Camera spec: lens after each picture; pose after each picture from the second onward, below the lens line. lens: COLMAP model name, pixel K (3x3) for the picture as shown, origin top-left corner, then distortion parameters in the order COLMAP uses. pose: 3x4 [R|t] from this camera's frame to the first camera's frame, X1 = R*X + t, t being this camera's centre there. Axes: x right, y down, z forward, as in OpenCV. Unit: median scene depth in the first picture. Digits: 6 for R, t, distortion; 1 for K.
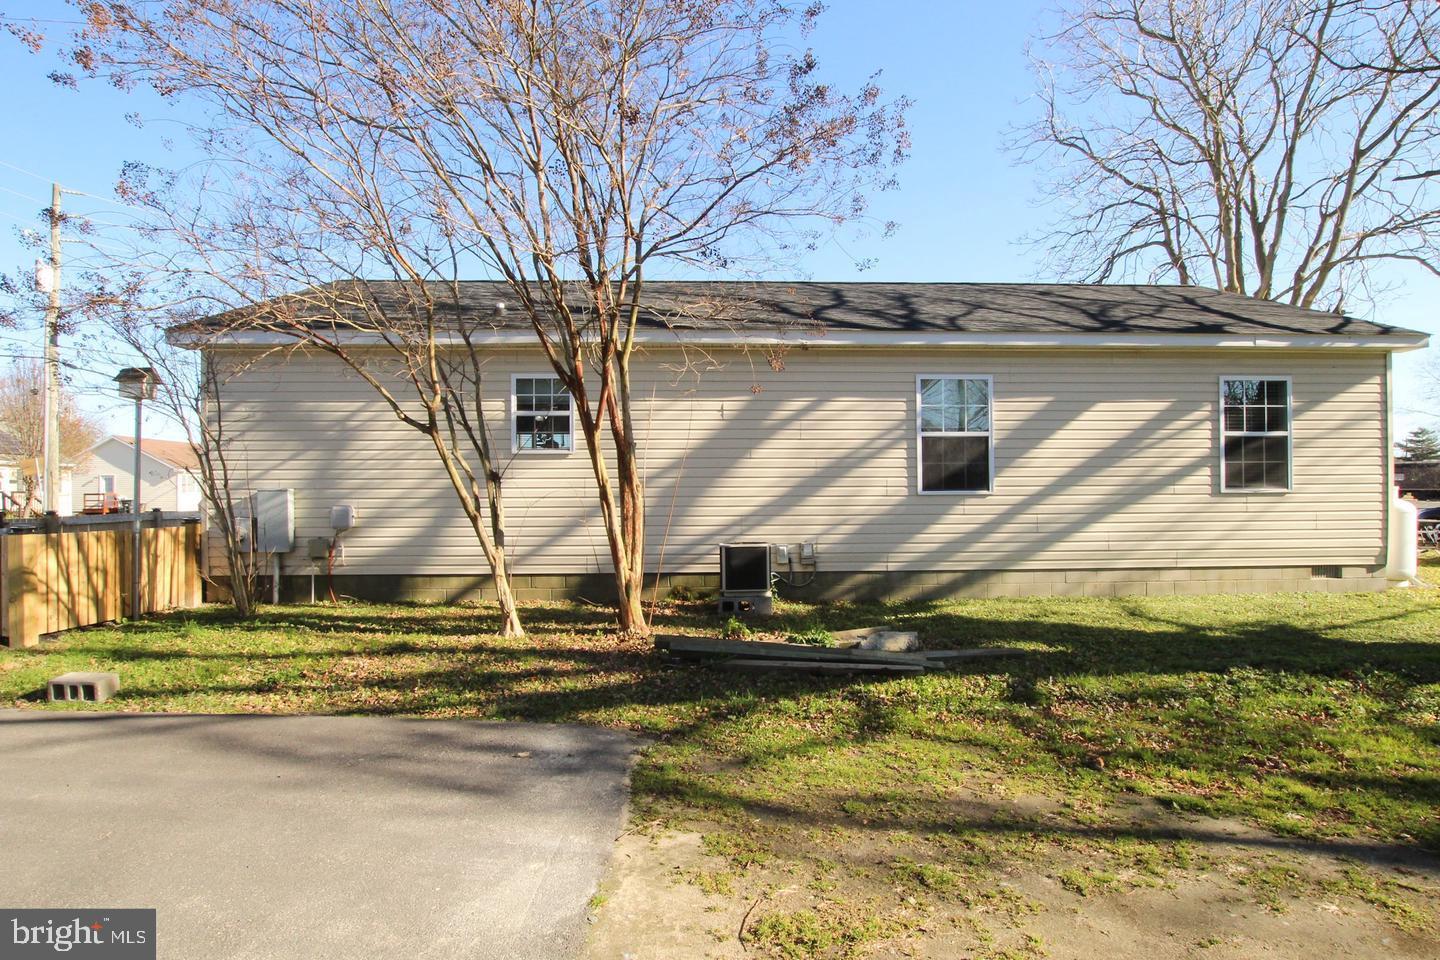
lens RADIAL K [[688.1, 0, 720.0], [0, 688.1, 480.0], [0, 0, 1]] dist [-0.011353, -0.000104]
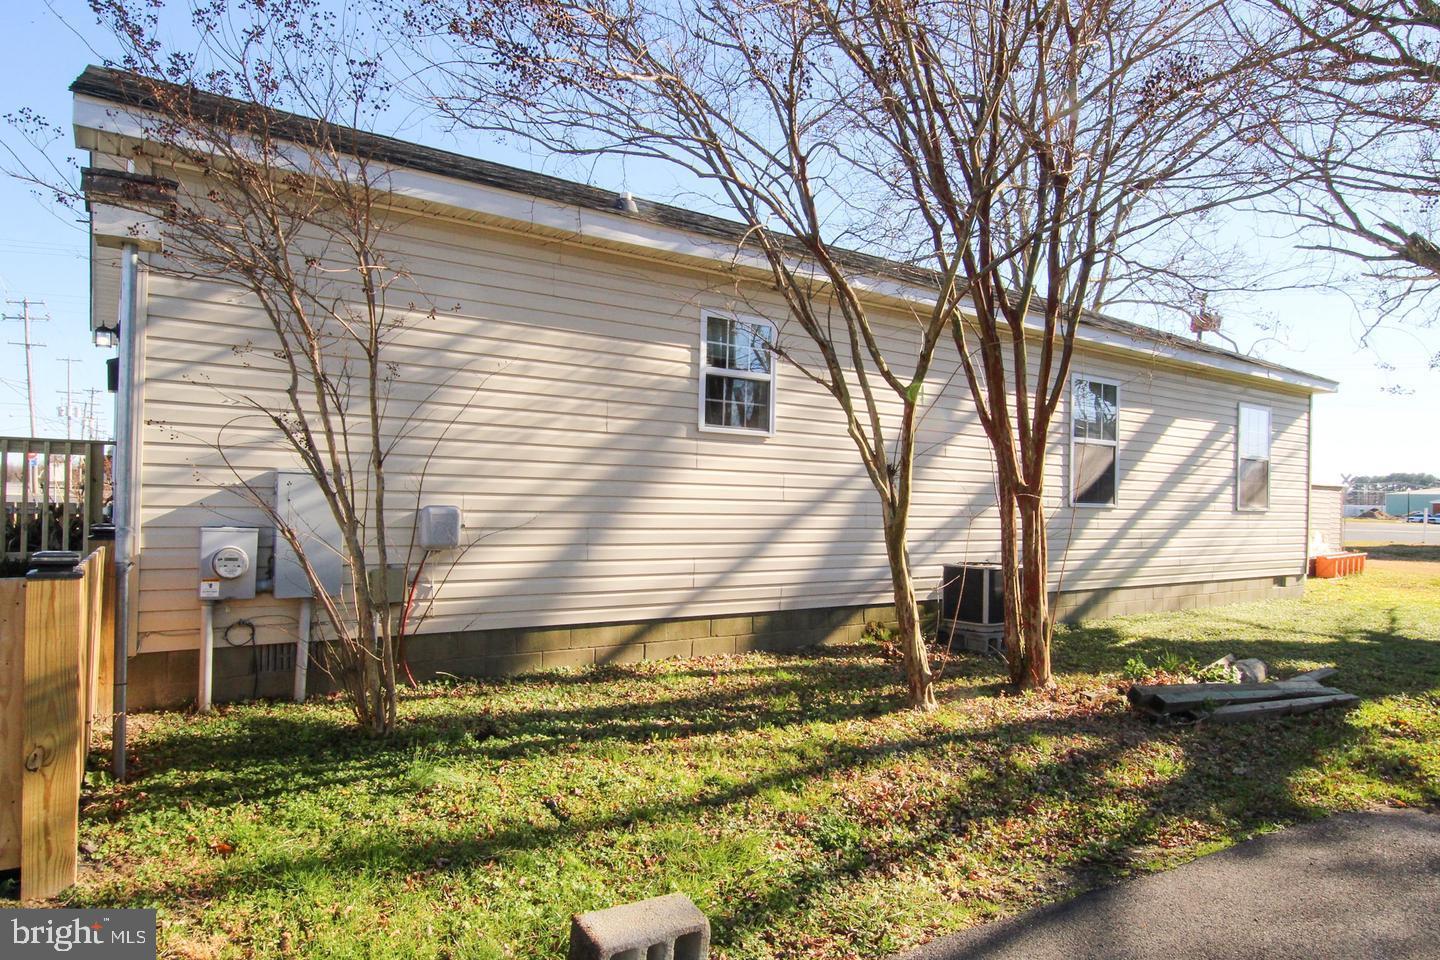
lens RADIAL K [[847.4, 0, 720.0], [0, 847.4, 480.0], [0, 0, 1]] dist [-0.001509, 0.000192]
pose [[0.849562, 0.037023, 0.526188, -0.699811], [-0.042191, 0.999107, -0.002177, 0.008517], [-0.525799, -0.020351, 0.850366, 0.308199]]
